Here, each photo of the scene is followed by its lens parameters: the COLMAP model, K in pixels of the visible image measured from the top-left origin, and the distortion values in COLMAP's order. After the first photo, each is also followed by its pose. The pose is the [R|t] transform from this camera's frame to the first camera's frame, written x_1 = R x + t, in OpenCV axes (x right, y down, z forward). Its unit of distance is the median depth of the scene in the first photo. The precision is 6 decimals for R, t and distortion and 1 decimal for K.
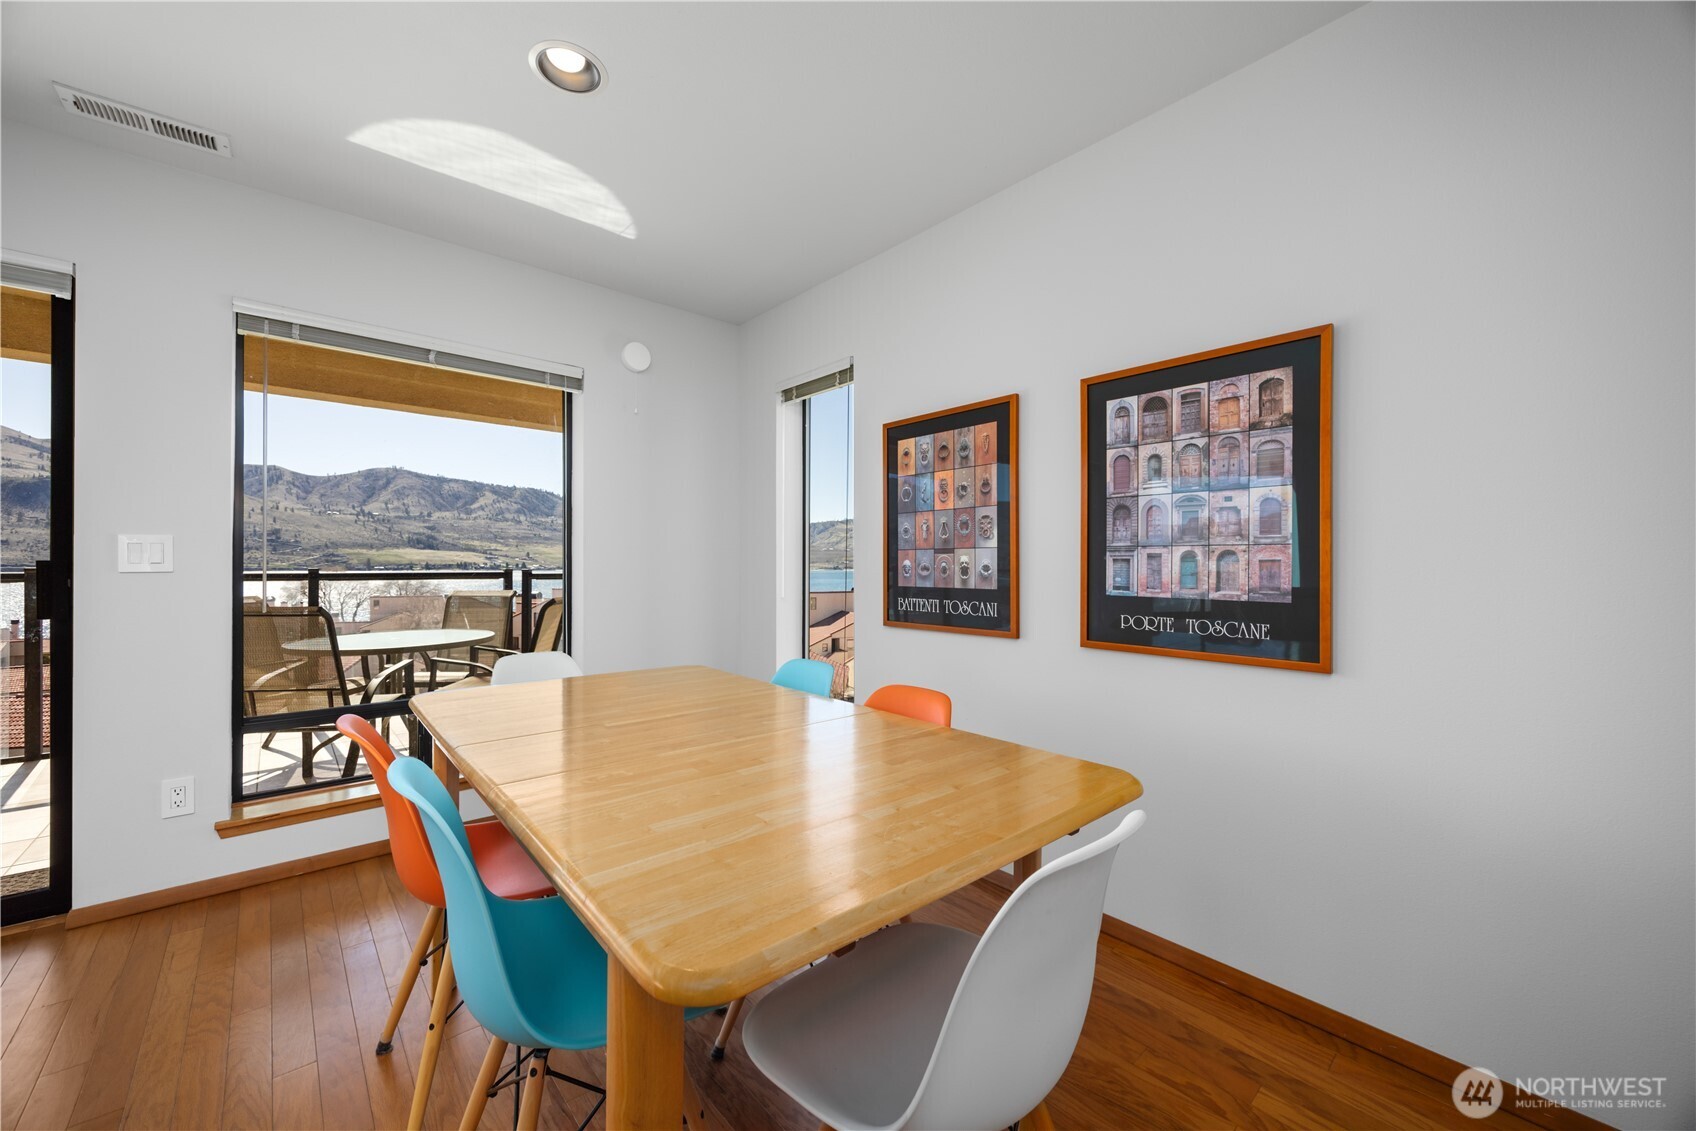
lens RADIAL K [[646.4, 0, 843.1], [0, 646.4, 564.1], [0, 0, 1]] dist [-0.003842, 0.000325]
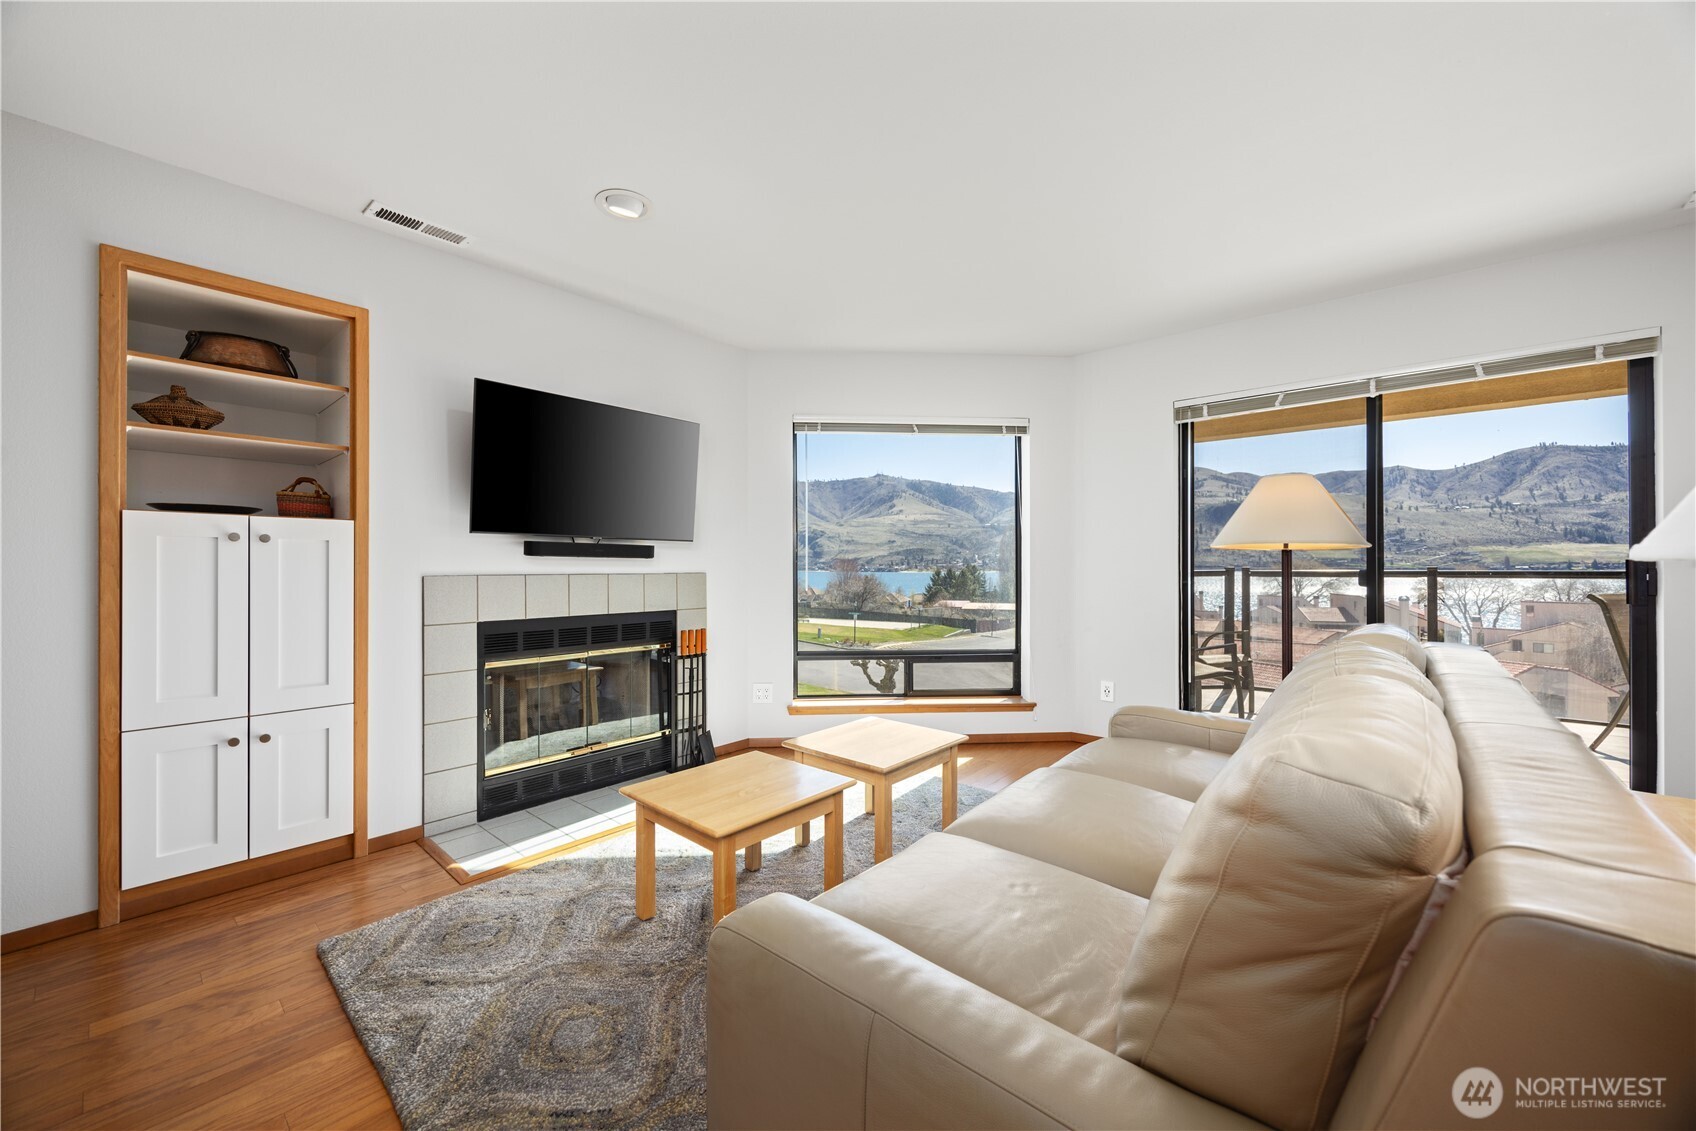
lens RADIAL K [[646.4, 0, 838.8], [0, 646.4, 566.0], [0, 0, 1]] dist [-0.003842, 0.000325]
pose [[0.131057, -0.005820, -0.991358, -0.140491], [0.009077, 0.999948, -0.004670, -0.001400], [0.991333, -0.008386, 0.131103, -0.805482]]
